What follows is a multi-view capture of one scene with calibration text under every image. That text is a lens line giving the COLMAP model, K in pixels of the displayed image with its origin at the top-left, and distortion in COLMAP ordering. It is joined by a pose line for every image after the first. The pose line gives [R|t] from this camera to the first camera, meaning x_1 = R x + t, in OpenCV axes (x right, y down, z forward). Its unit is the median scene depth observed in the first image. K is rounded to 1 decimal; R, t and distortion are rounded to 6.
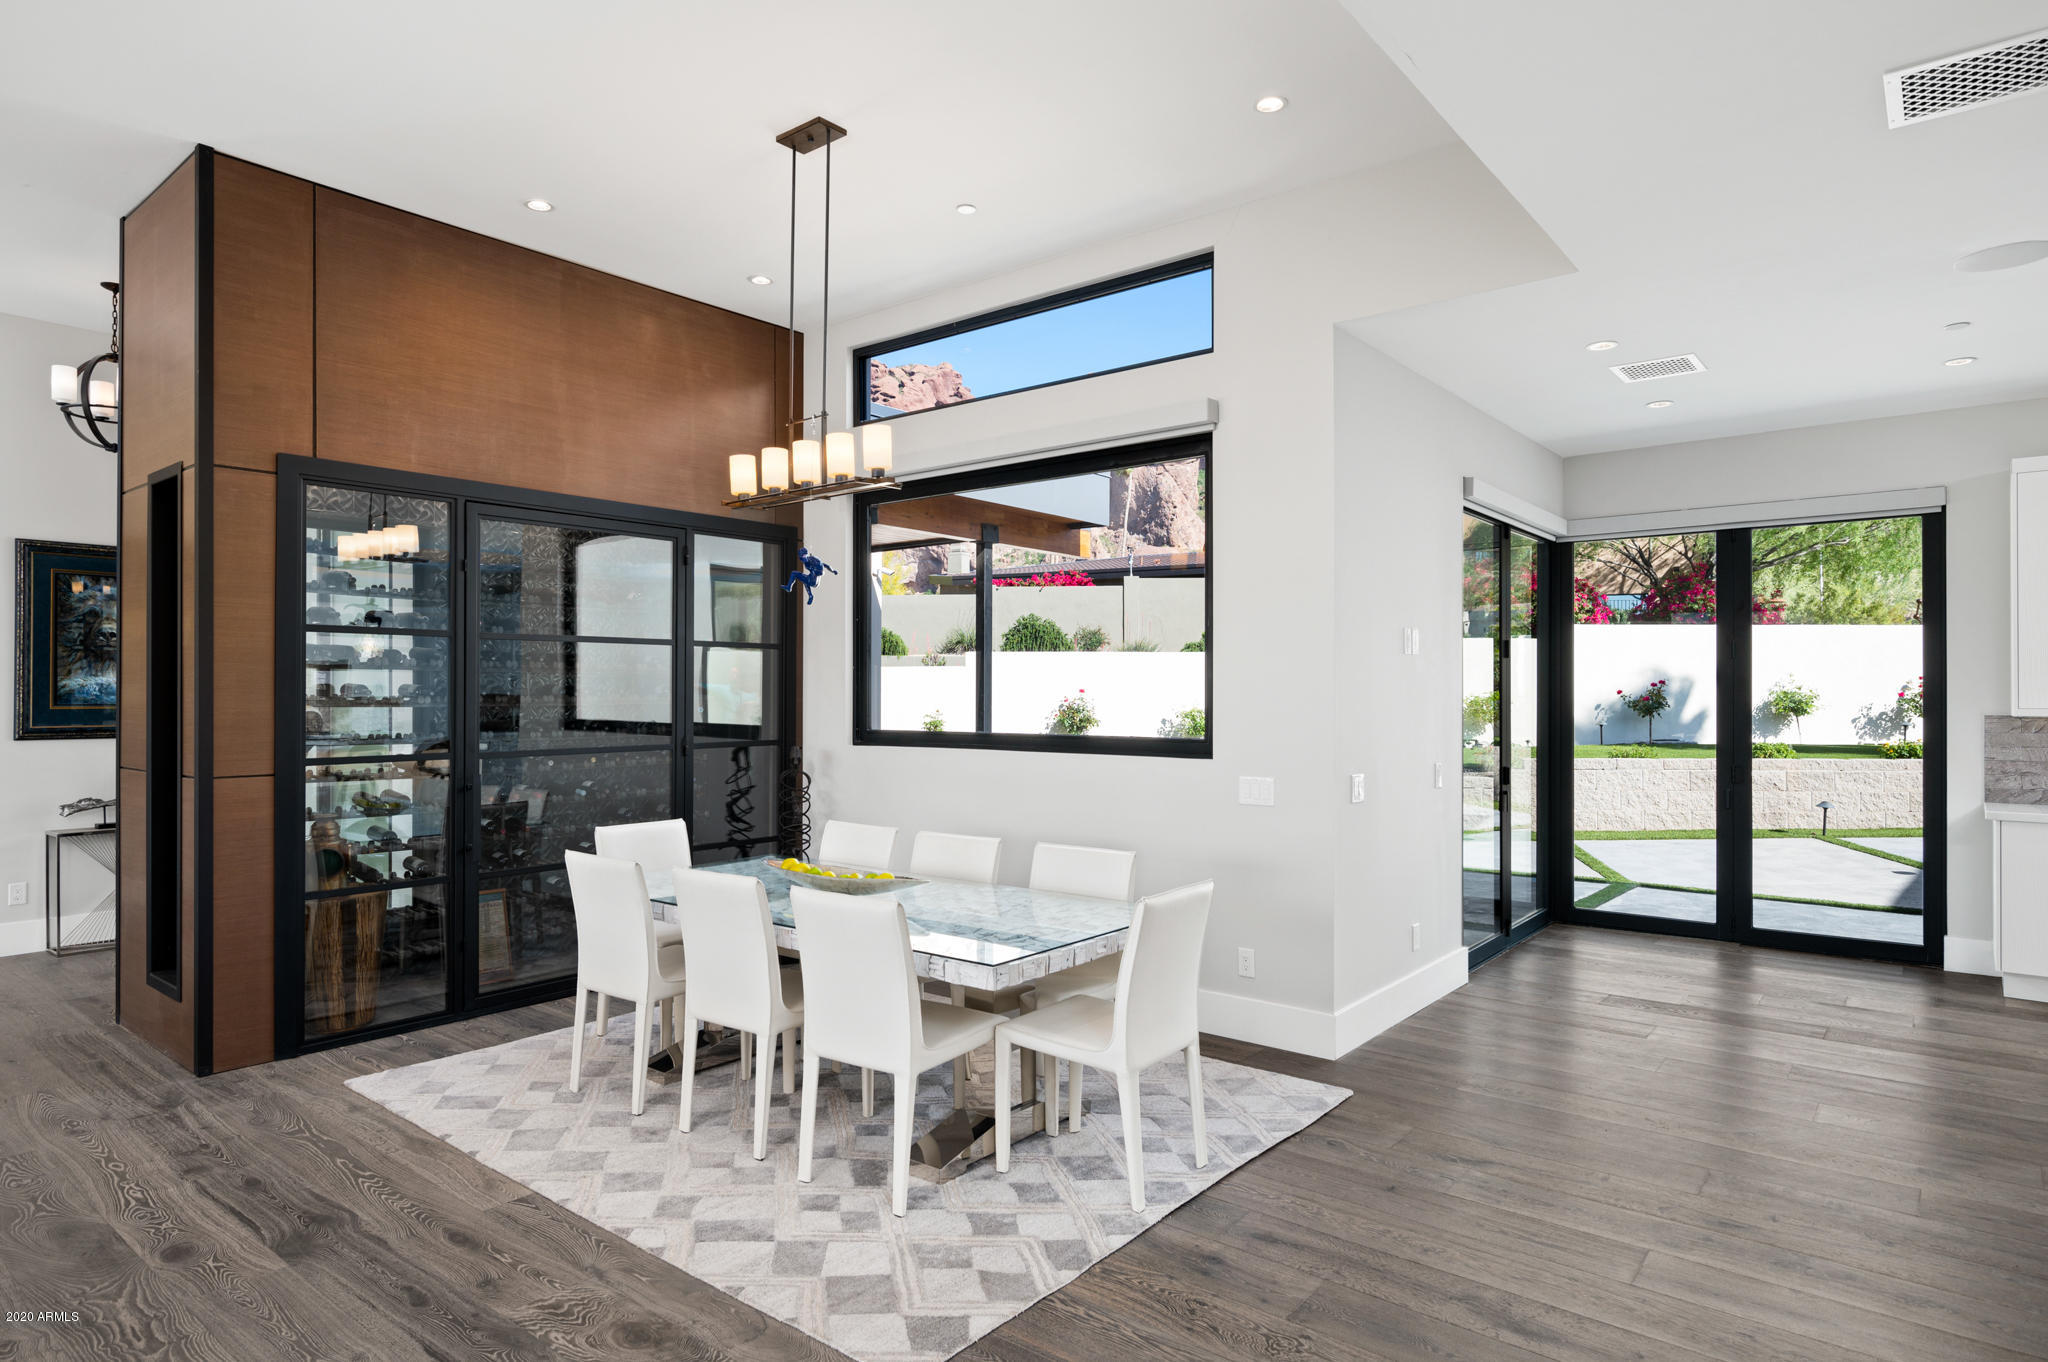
lens RADIAL K [[1150.9, 0, 1024.0], [0, 1150.9, 681.0], [0, 0, 1]] dist [0.001283, 0.000388]
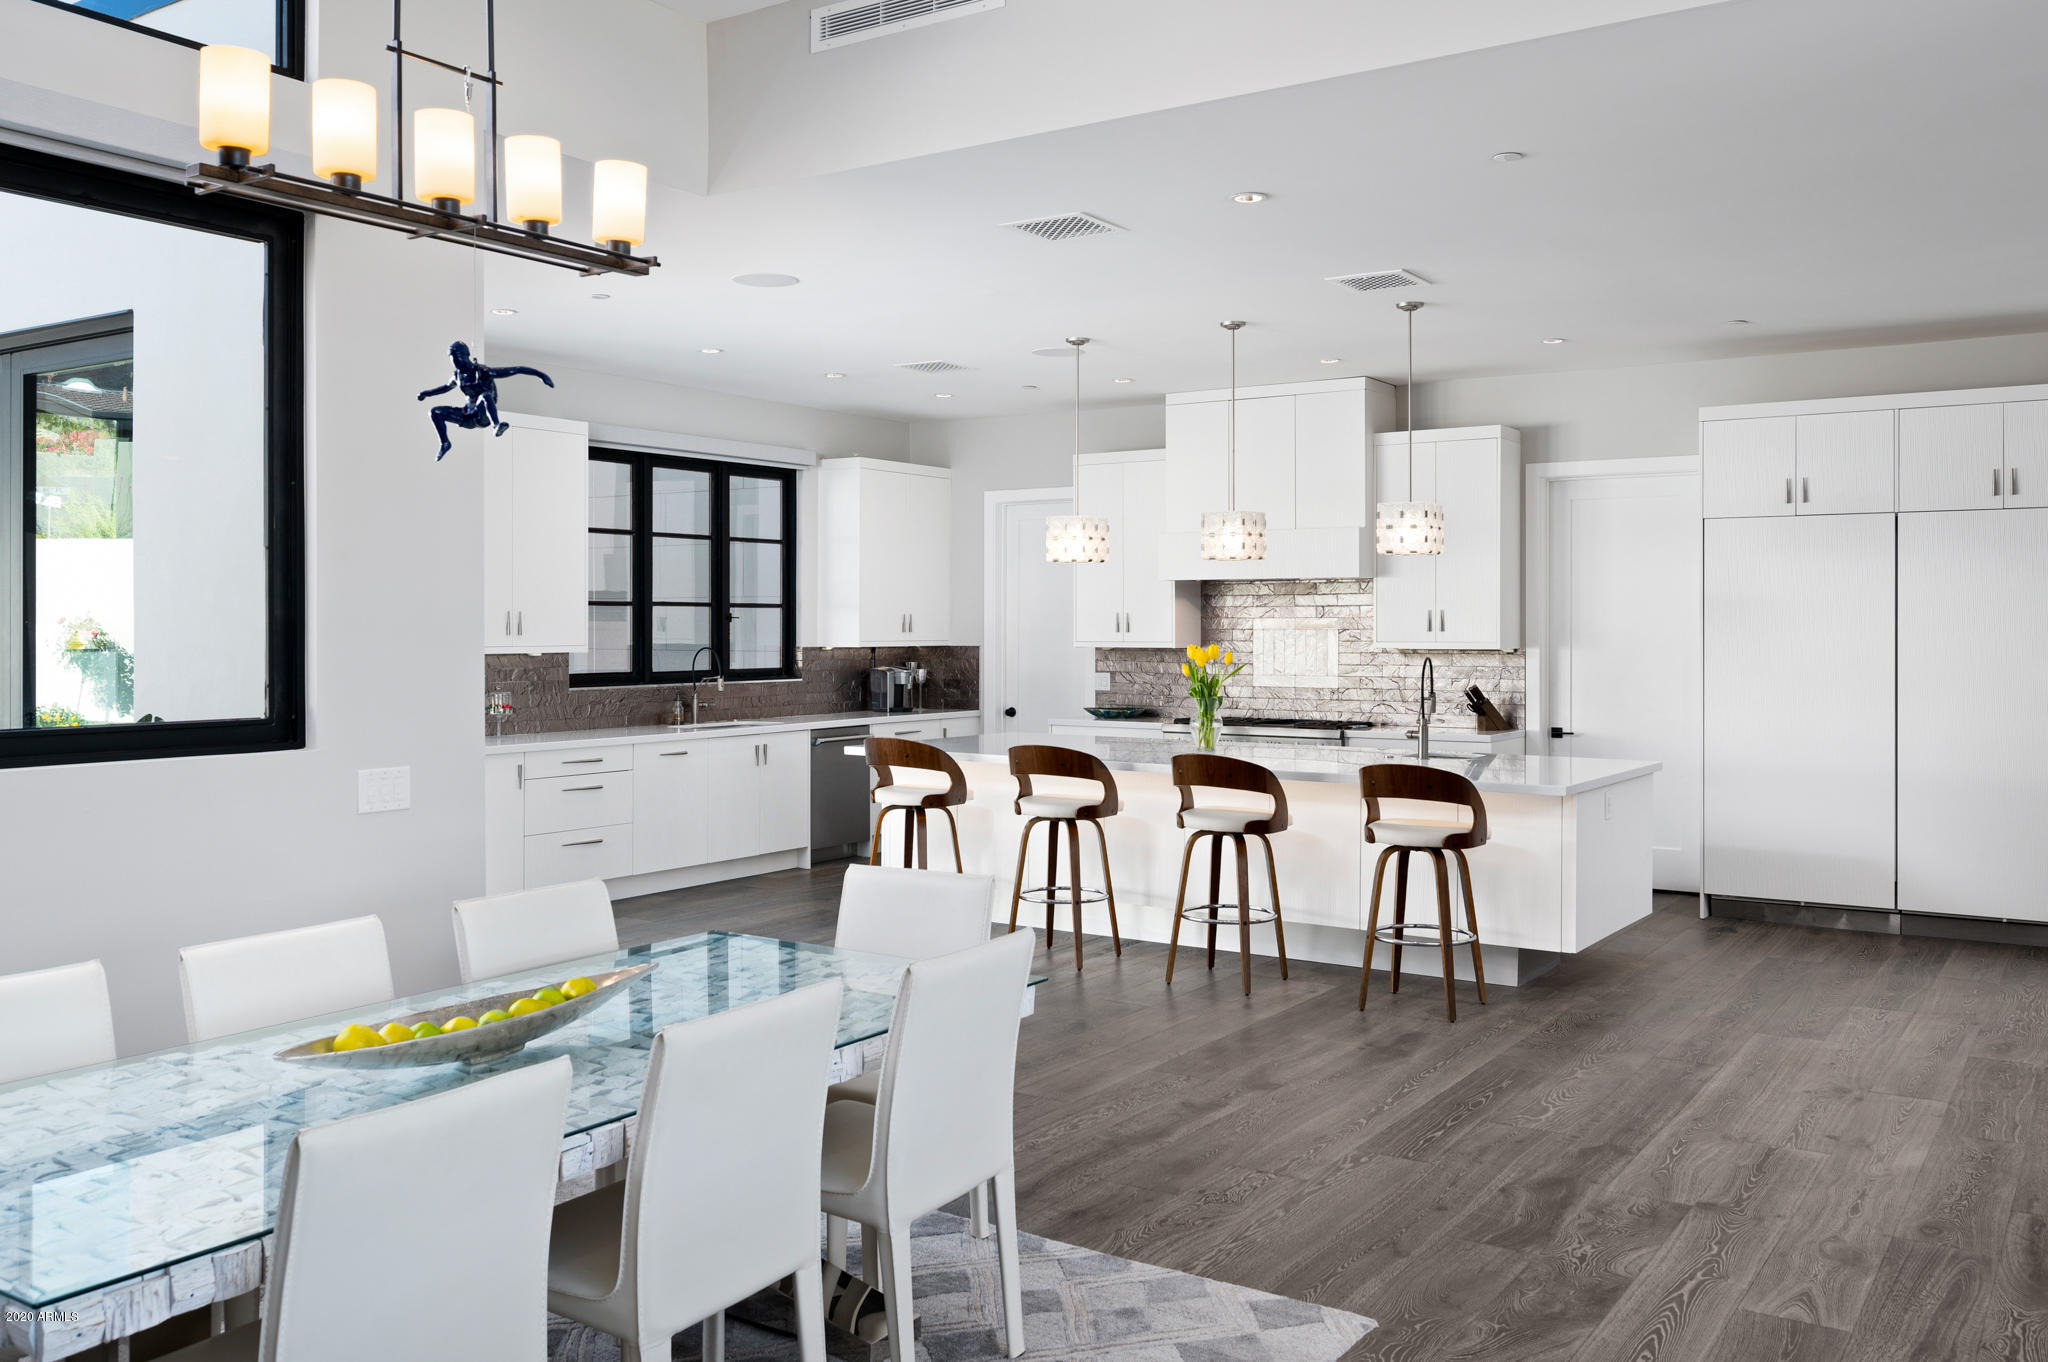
lens RADIAL K [[1667.3, 0, 1022.1], [0, 1667.3, 626.6], [0, 0, 1]] dist [-0.001720, 0.001023]
pose [[-0.086312, -0.000988, 0.996268, -0.813319], [-0.013974, 0.999902, -0.000219, -0.002198], [-0.996170, -0.013941, -0.086318, 0.758203]]
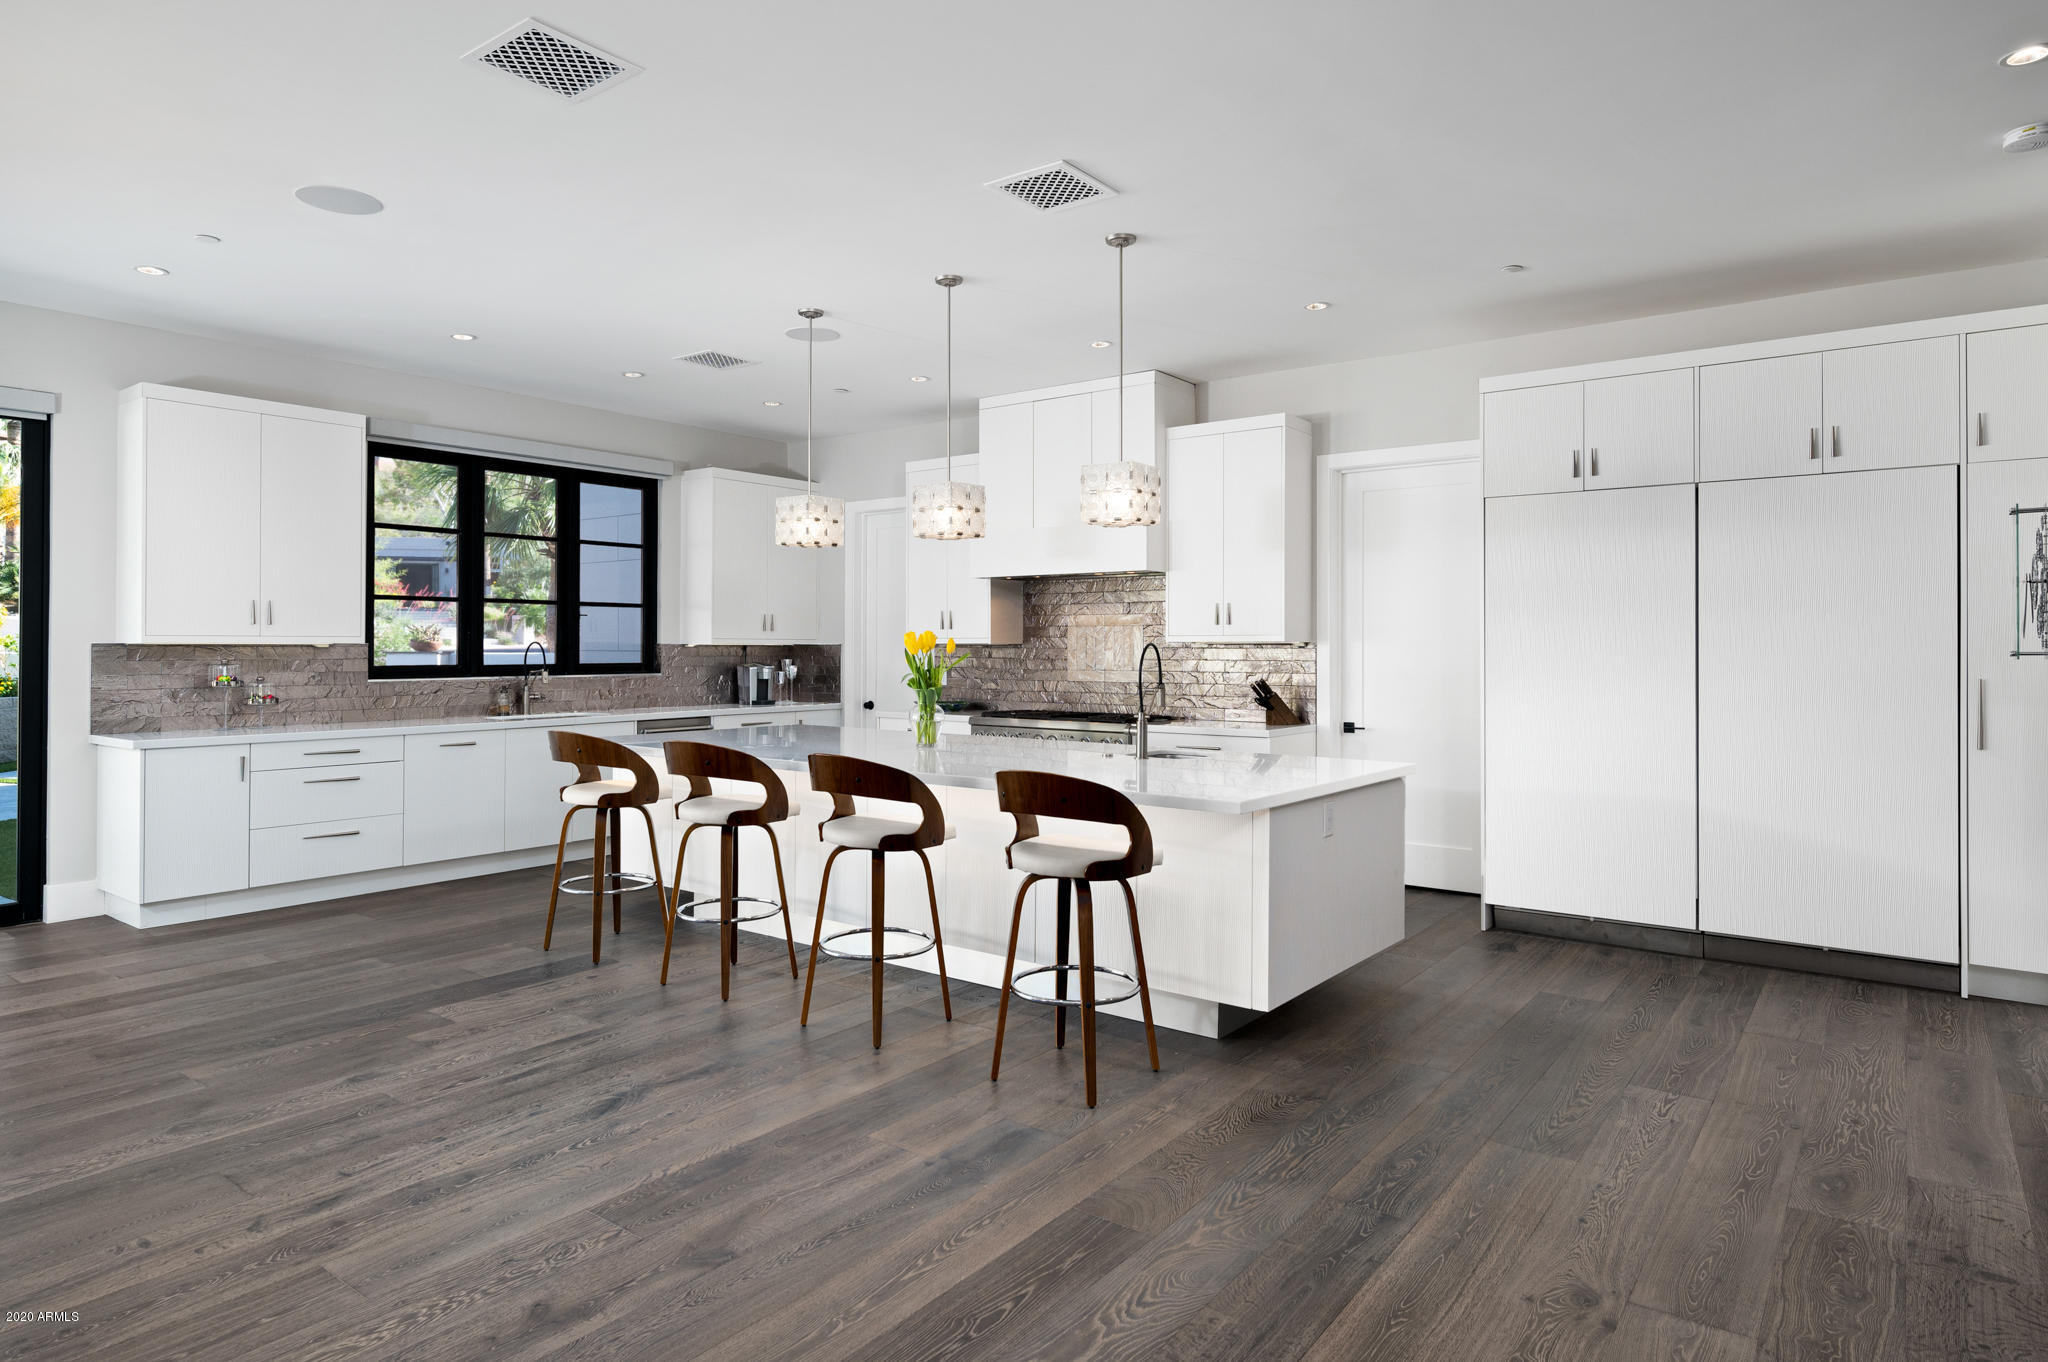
lens RADIAL K [[1169.8, 0, 1027.2], [0, 1169.8, 639.1], [0, 0, 1]] dist [0.000136, -0.000043]
pose [[-0.033858, 0.005633, 0.999411, -0.208234], [-0.014976, 0.999869, -0.006143, 0.027101], [-0.999314, -0.015175, -0.033769, 0.346811]]
